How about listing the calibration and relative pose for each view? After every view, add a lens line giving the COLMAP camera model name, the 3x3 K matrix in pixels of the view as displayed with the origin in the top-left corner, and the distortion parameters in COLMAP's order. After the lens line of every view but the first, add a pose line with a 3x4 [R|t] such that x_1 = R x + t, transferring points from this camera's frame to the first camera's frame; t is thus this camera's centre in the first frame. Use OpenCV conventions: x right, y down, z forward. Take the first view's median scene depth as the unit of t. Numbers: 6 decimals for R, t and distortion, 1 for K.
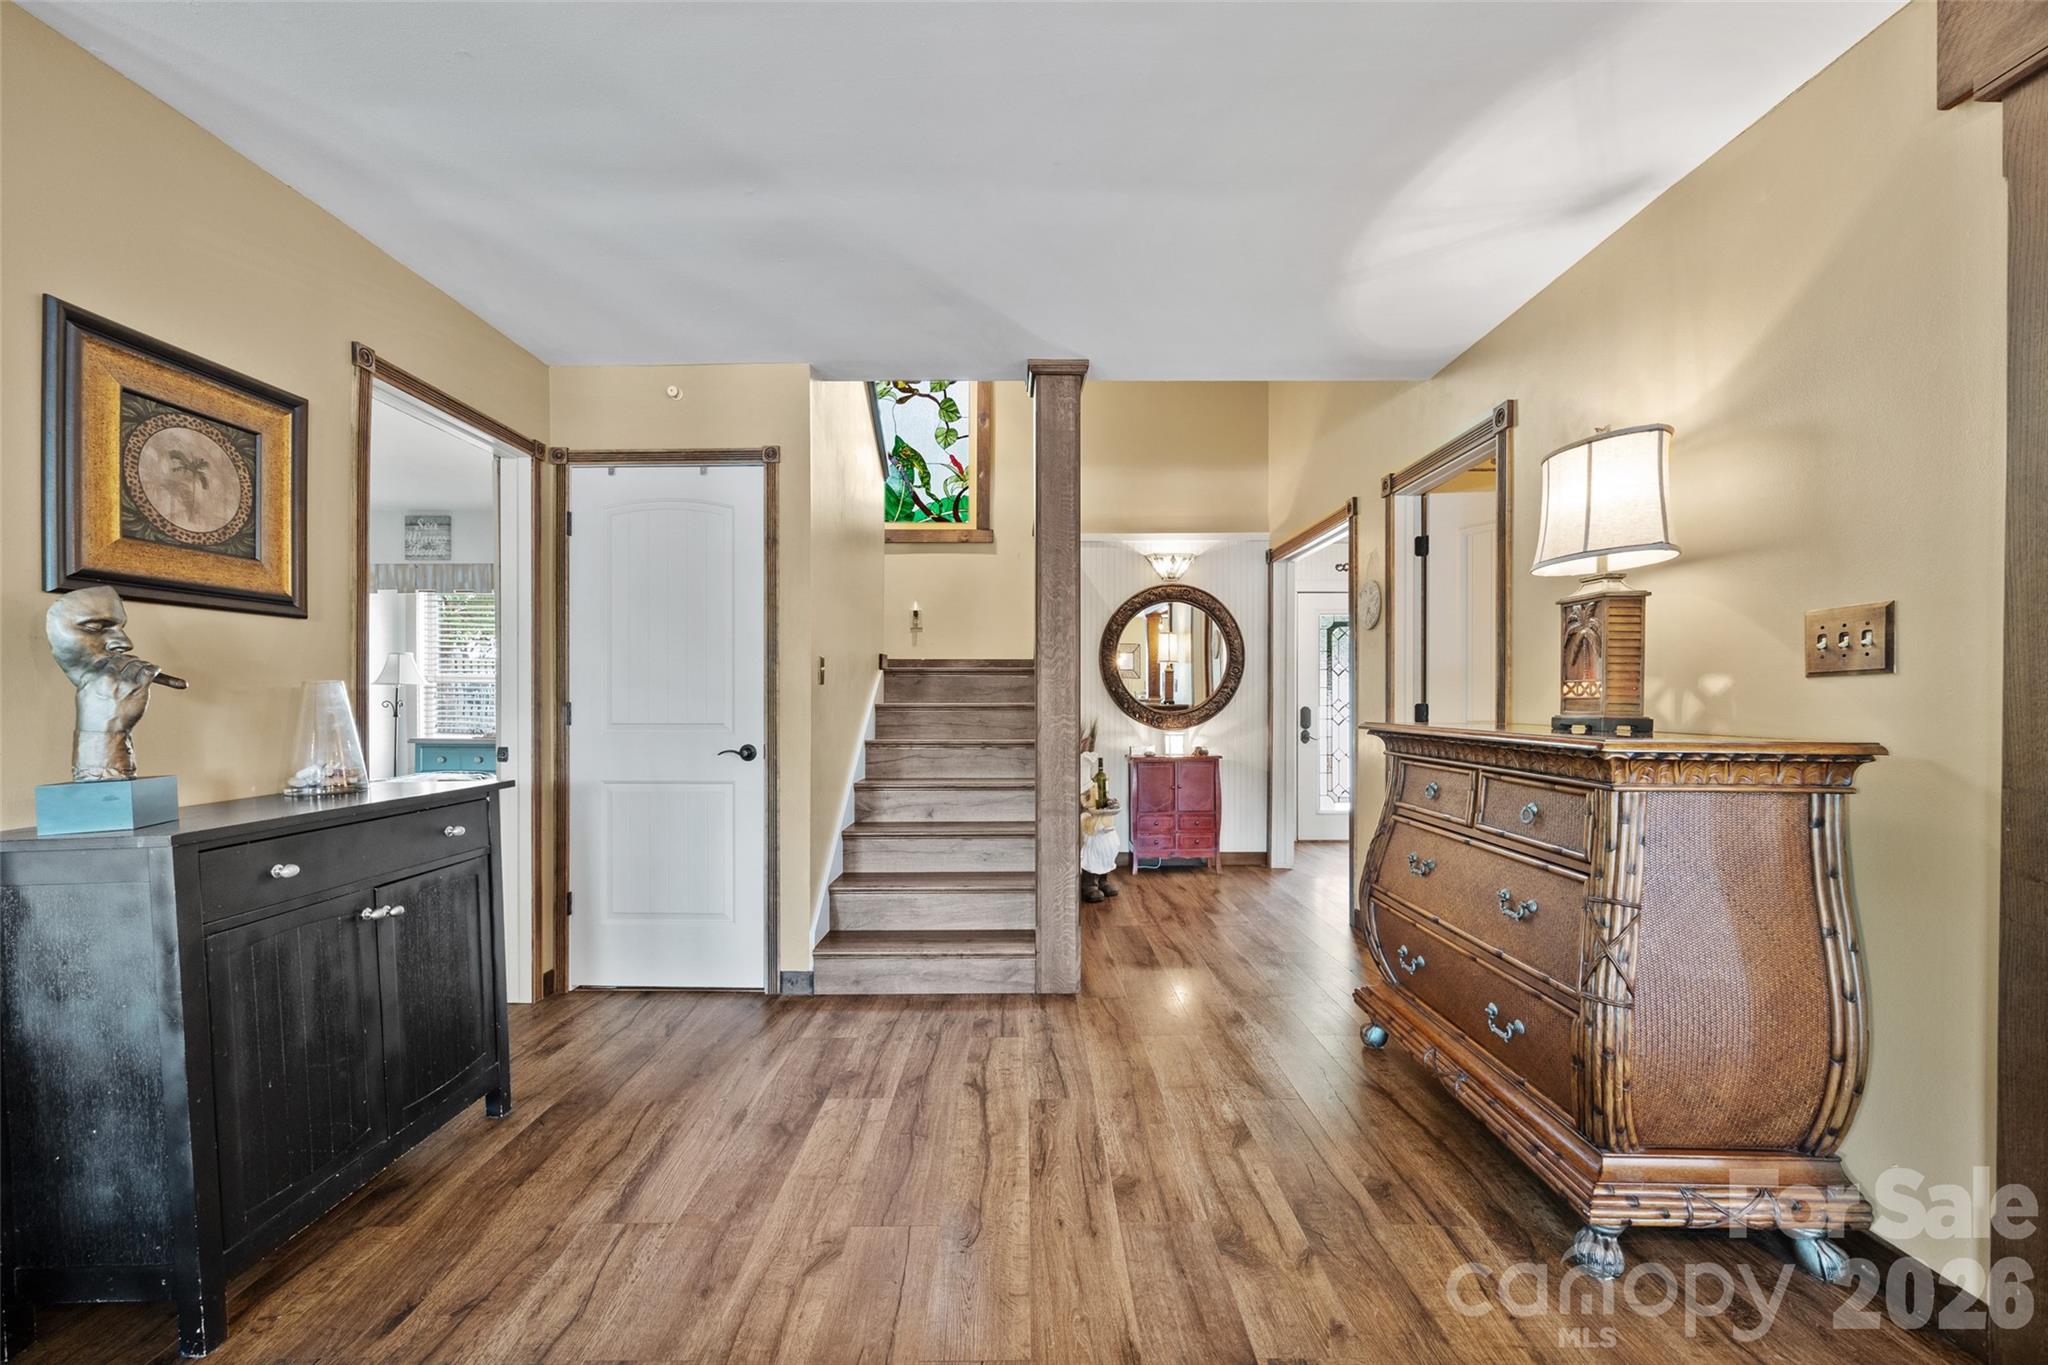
lens RADIAL K [[824.9, 0, 1025.2], [0, 824.9, 702.9], [0, 0, 1]] dist [-0.002913, 0.000131]
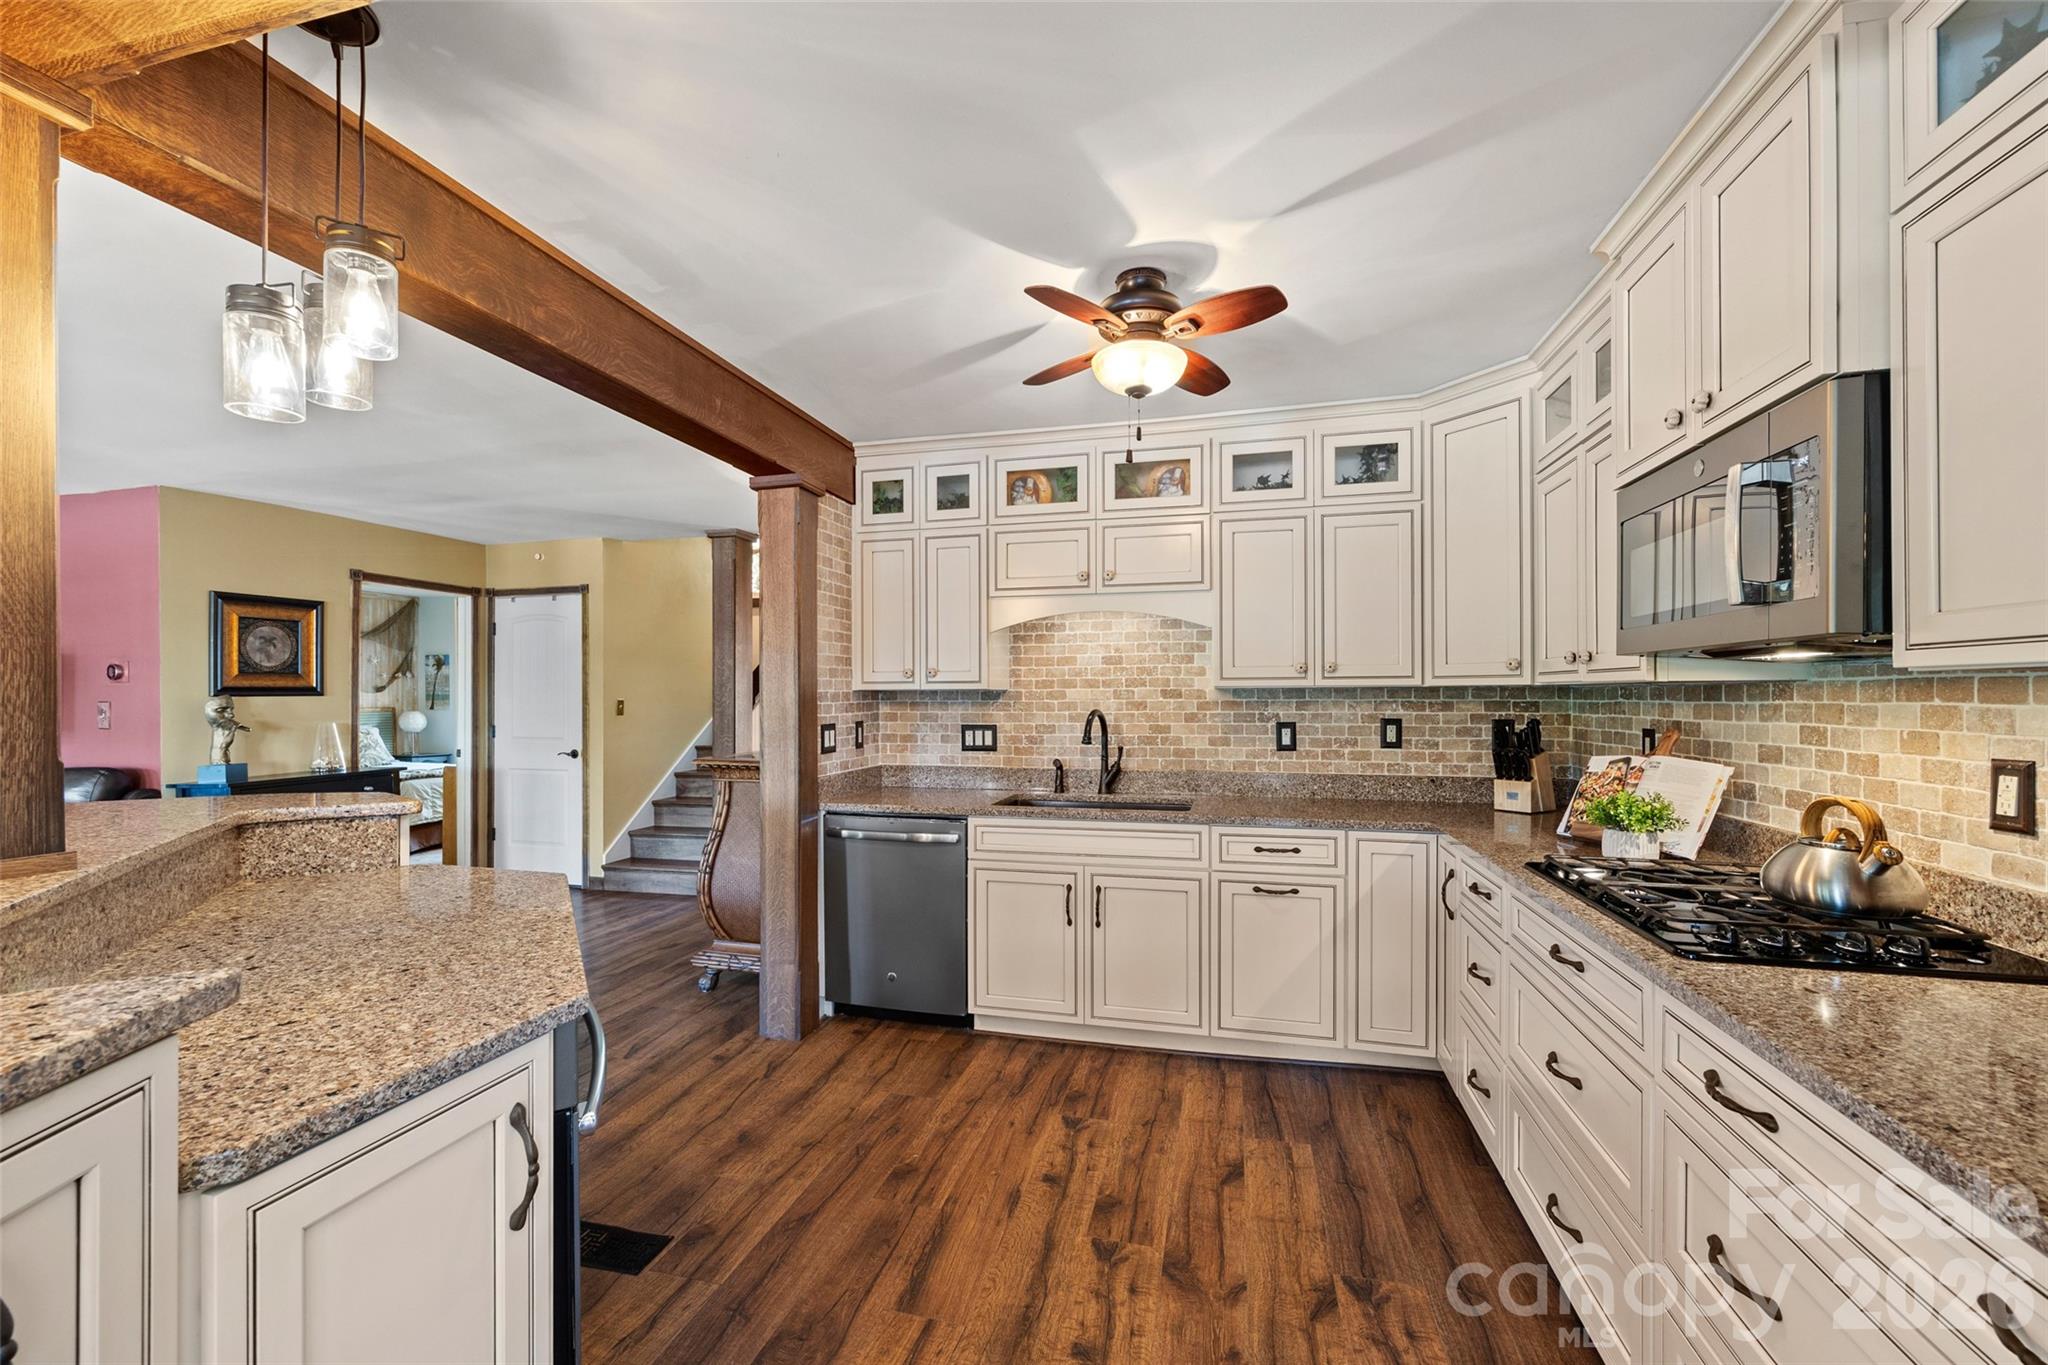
lens RADIAL K [[824.9, 0, 1023.0], [0, 824.9, 692.8], [0, 0, 1]] dist [-0.002913, 0.000131]
pose [[0.969102, -0.002889, -0.246644, 1.064205], [0.001482, 0.999982, -0.005889, -0.061591], [0.246656, 0.005341, 0.969088, -0.505586]]
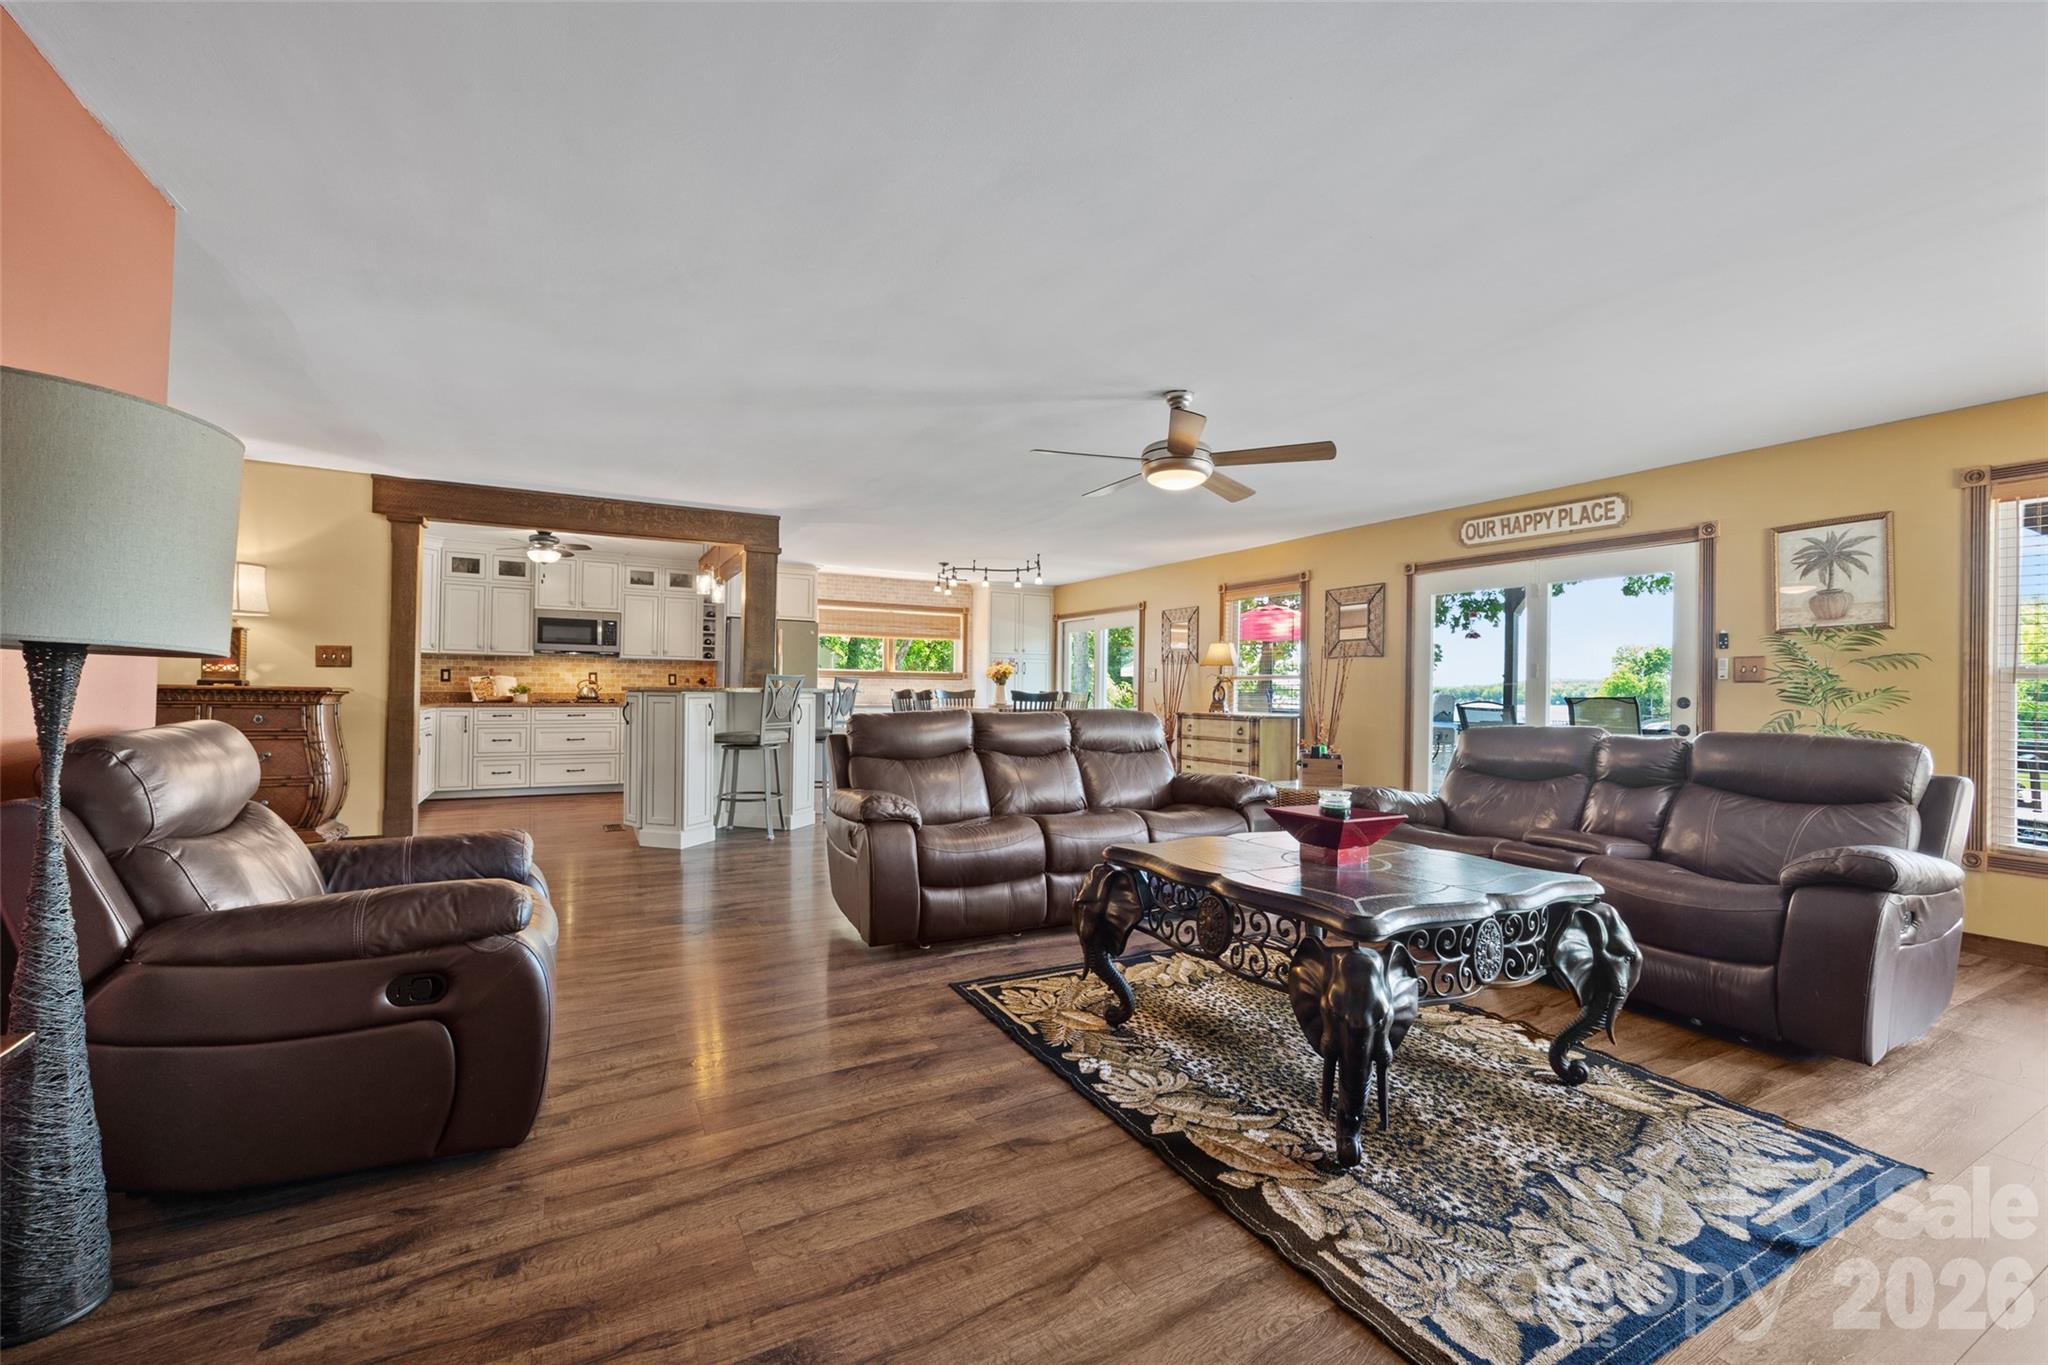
lens RADIAL K [[824.9, 0, 1020.7], [0, 824.9, 686.1], [0, 0, 1]] dist [-0.002913, 0.000131]
pose [[-0.472623, -0.003057, 0.881259, -1.636849], [-0.012472, 0.999917, -0.003220, 0.010527], [-0.881176, -0.012513, -0.472622, 0.101956]]
